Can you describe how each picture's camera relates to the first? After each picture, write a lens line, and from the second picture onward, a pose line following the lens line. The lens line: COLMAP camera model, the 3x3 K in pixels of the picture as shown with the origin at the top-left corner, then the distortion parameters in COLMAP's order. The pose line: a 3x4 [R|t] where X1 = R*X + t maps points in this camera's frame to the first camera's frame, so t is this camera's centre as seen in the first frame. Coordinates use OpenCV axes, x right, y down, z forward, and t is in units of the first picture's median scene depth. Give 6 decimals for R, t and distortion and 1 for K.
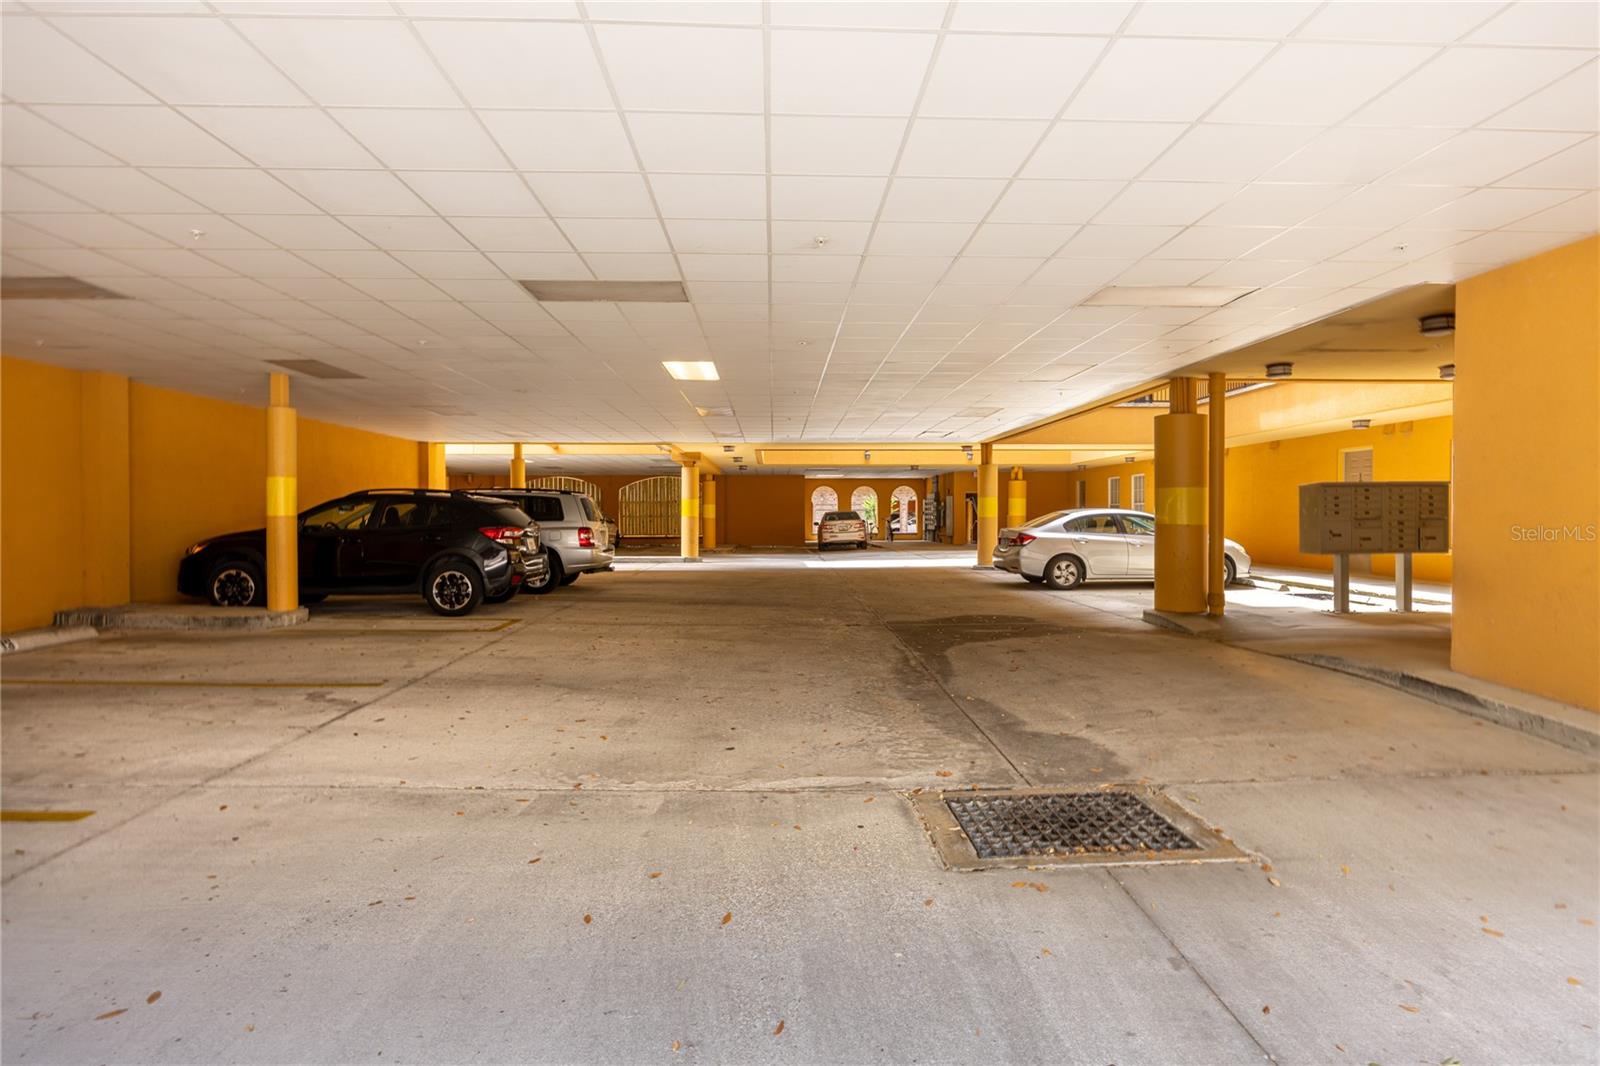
lens RADIAL K [[891.8, 0, 805.1], [0, 891.8, 529.5], [0, 0, 1]] dist [-0.037996, 0.005843]
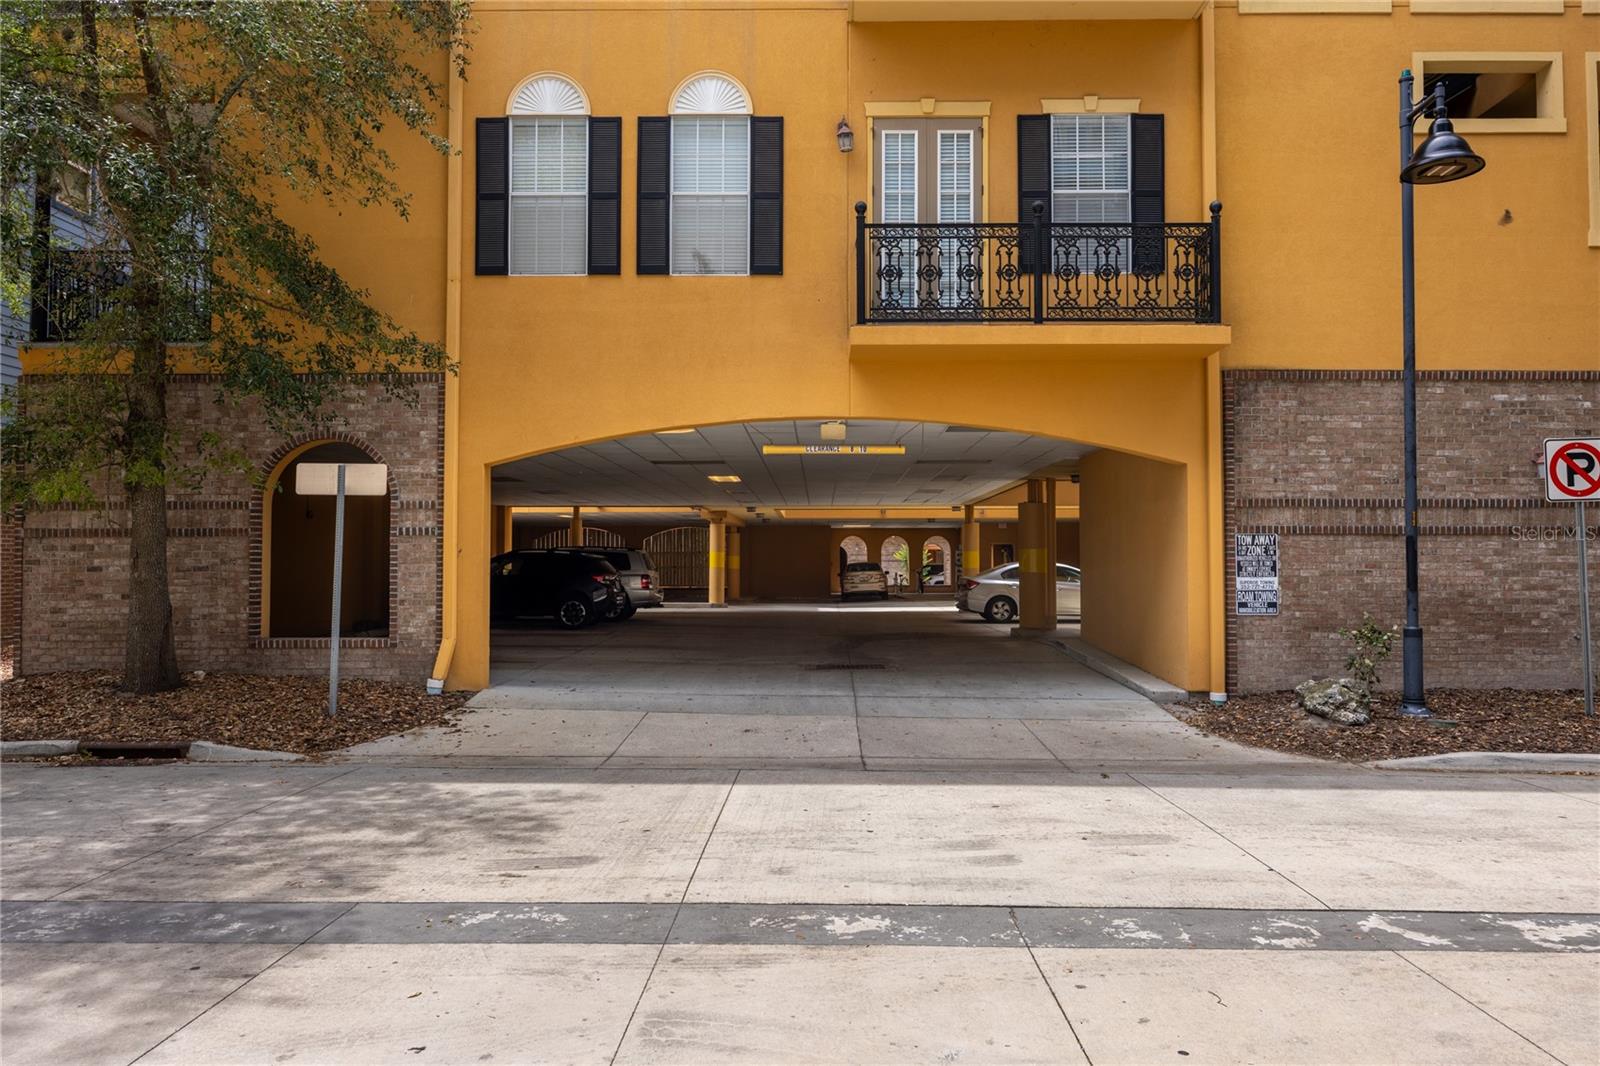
lens RADIAL K [[1689.8, 0, 800.6], [0, 1689.8, 532.2], [0, 0, 1]] dist [-0.043733, 0.000000]
pose [[0.997737, 0.001081, -0.067223, 0.131409], [-0.003476, 0.999363, -0.035520, 0.018662], [0.067142, 0.035673, 0.997106, -1.238563]]
